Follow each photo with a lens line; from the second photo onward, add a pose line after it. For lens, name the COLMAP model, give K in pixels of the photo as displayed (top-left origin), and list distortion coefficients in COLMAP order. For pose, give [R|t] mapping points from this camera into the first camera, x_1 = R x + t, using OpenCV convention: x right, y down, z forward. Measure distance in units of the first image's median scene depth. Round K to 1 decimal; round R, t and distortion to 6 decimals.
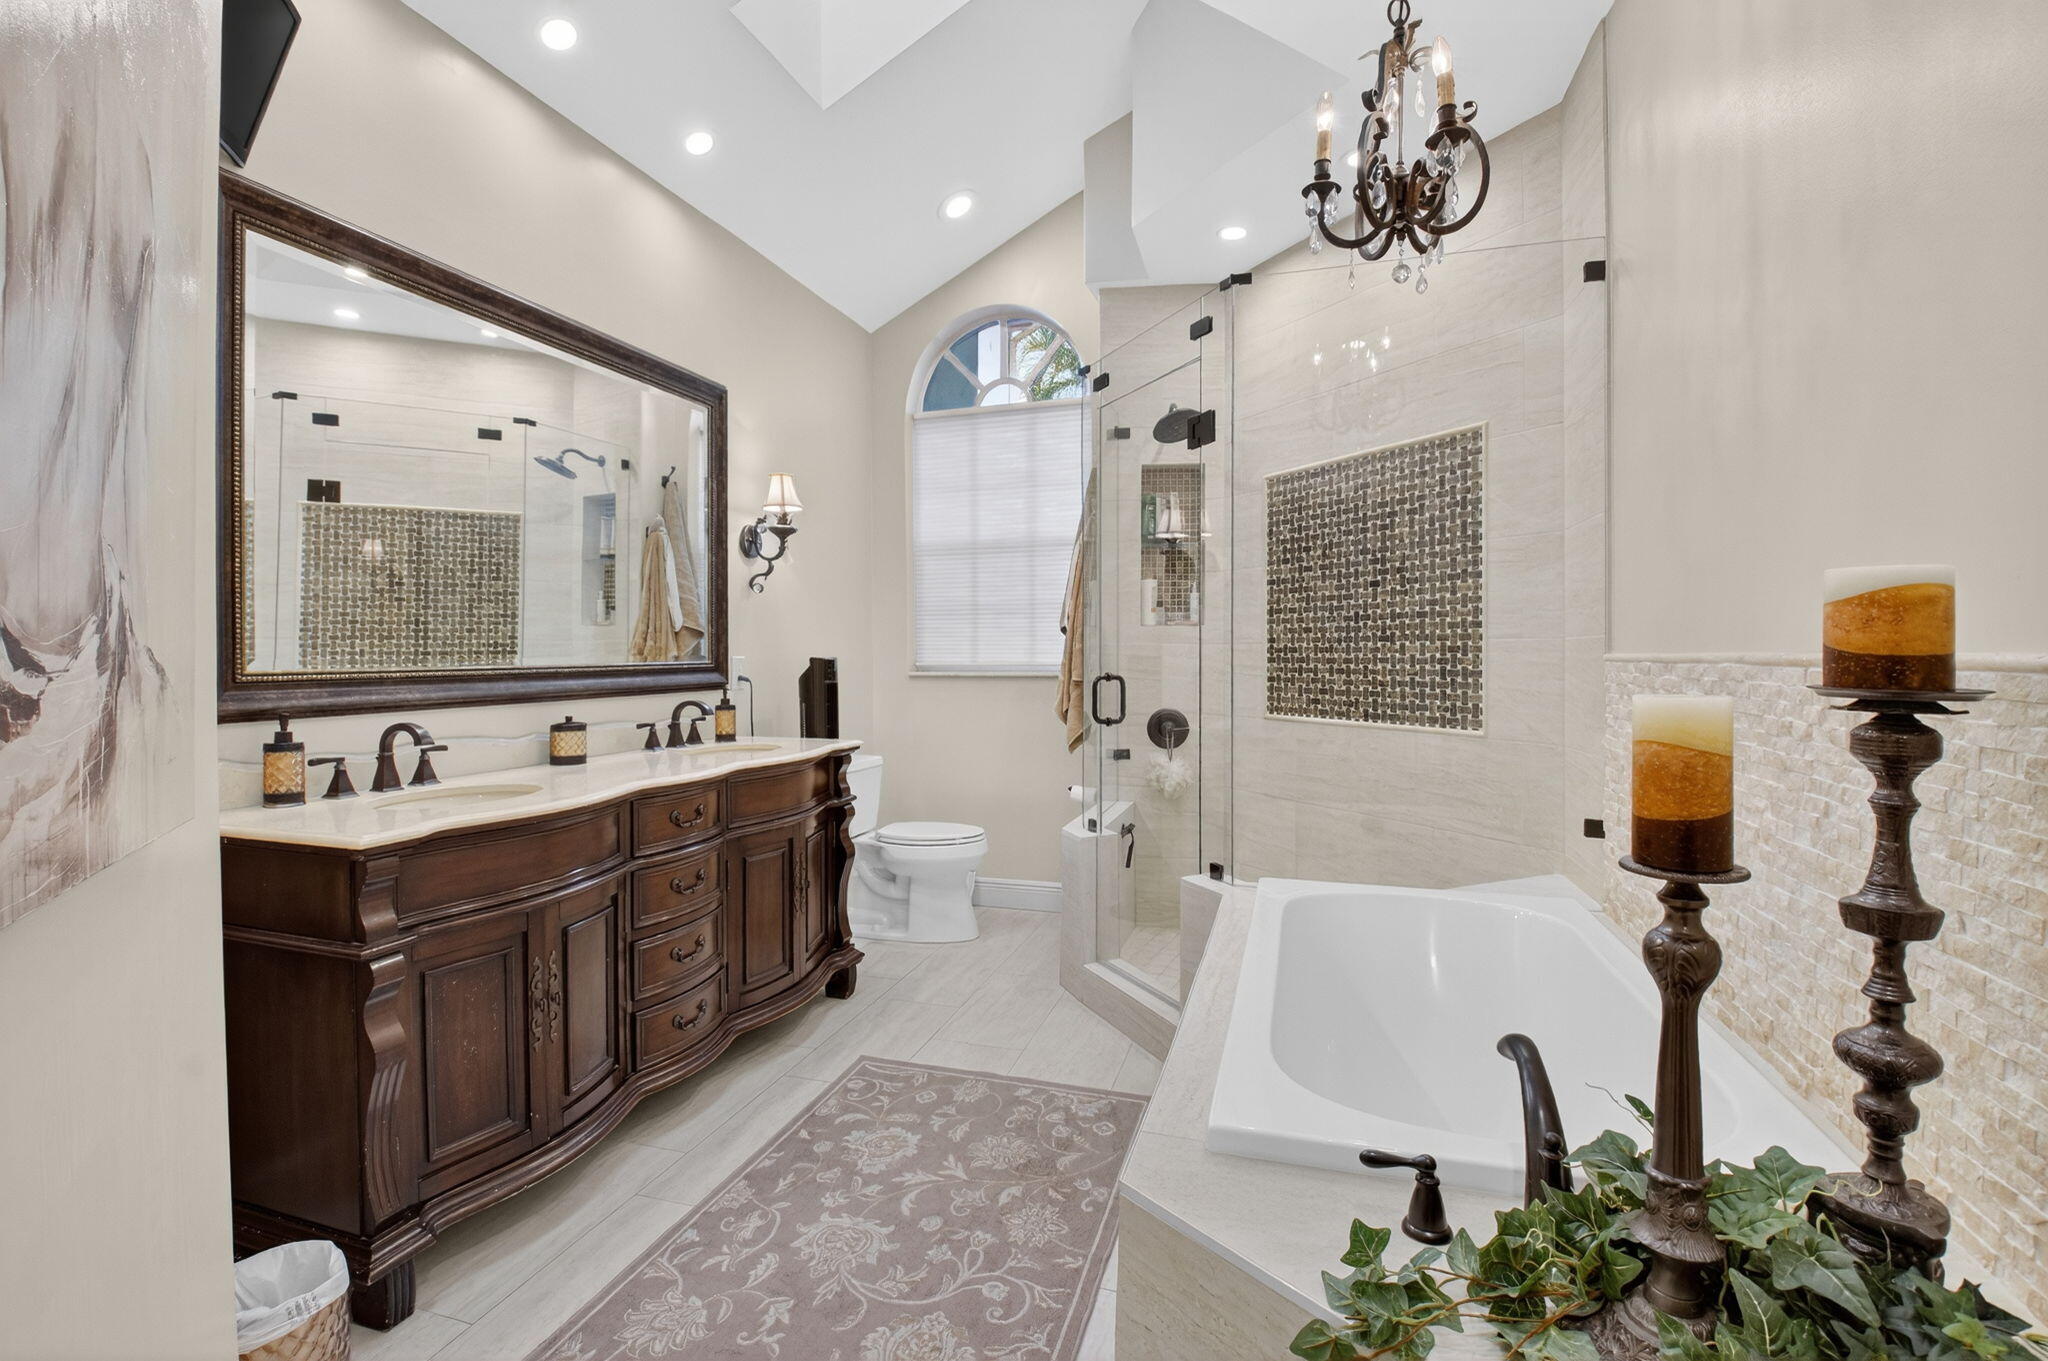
lens RADIAL K [[934.2, 0, 1021.5], [0, 934.2, 639.1], [0, 0, 1]] dist [0.017061, -0.027027]
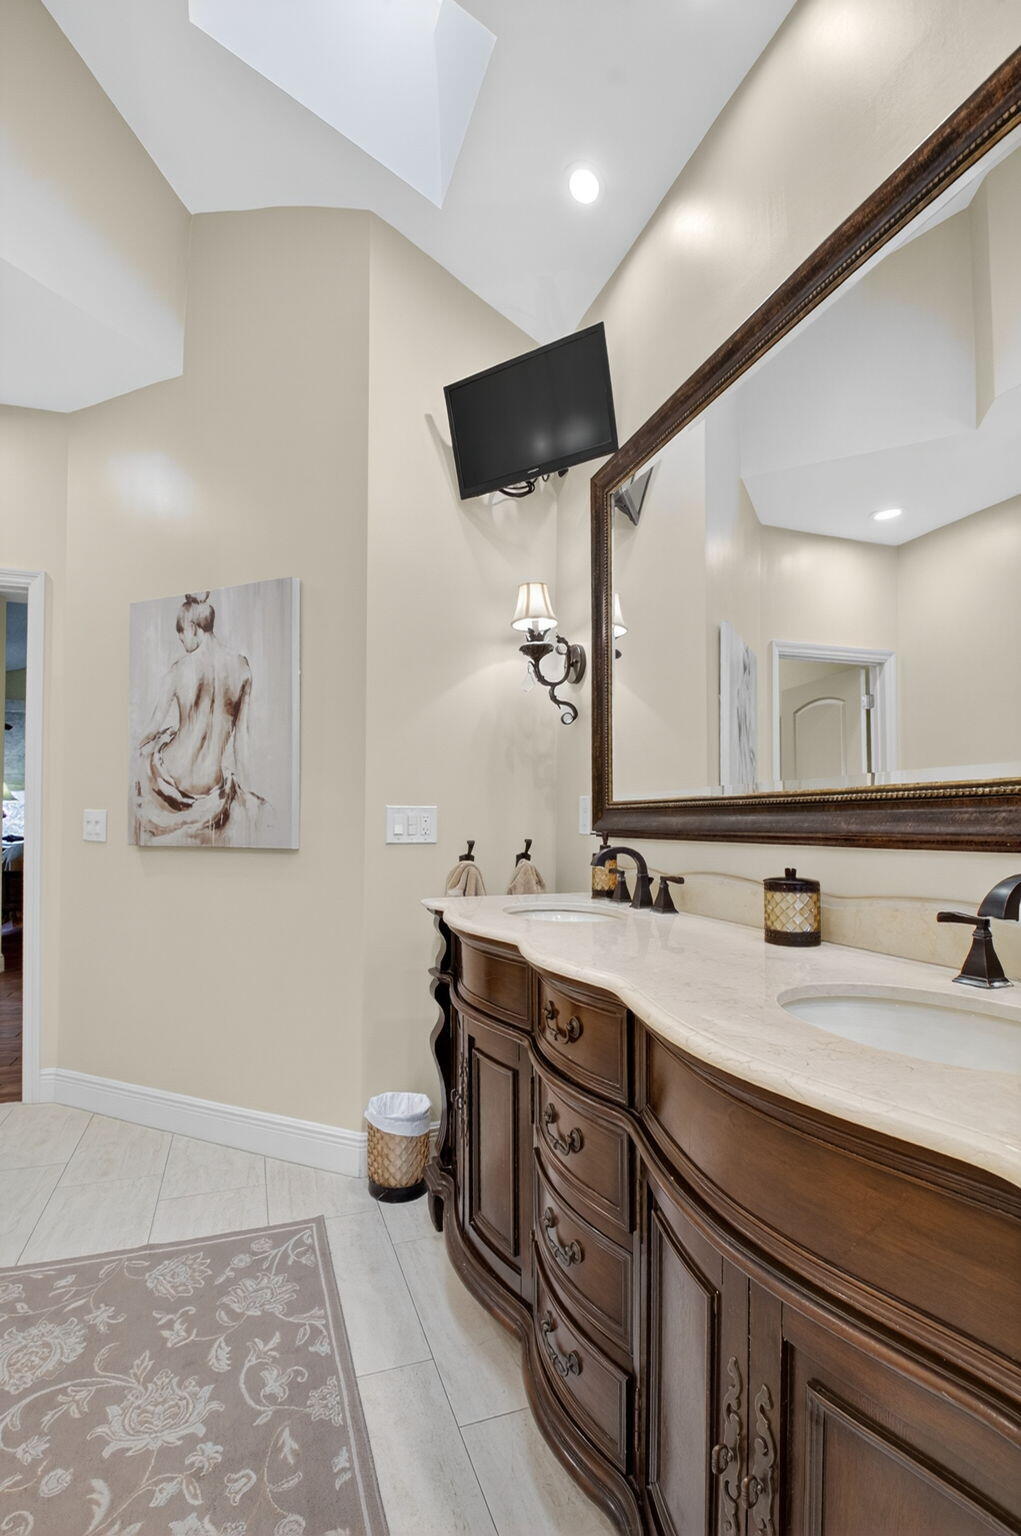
lens RADIAL K [[702.5, 0, 484.7], [0, 702.5, 814.4], [0, 0, 1]] dist [0.002542, -0.016449]
pose [[-0.806435, -0.007853, -0.591271, -0.025234], [0.007709, 0.999687, -0.023791, 0.045309], [0.591273, -0.023744, -0.806122, 1.010018]]
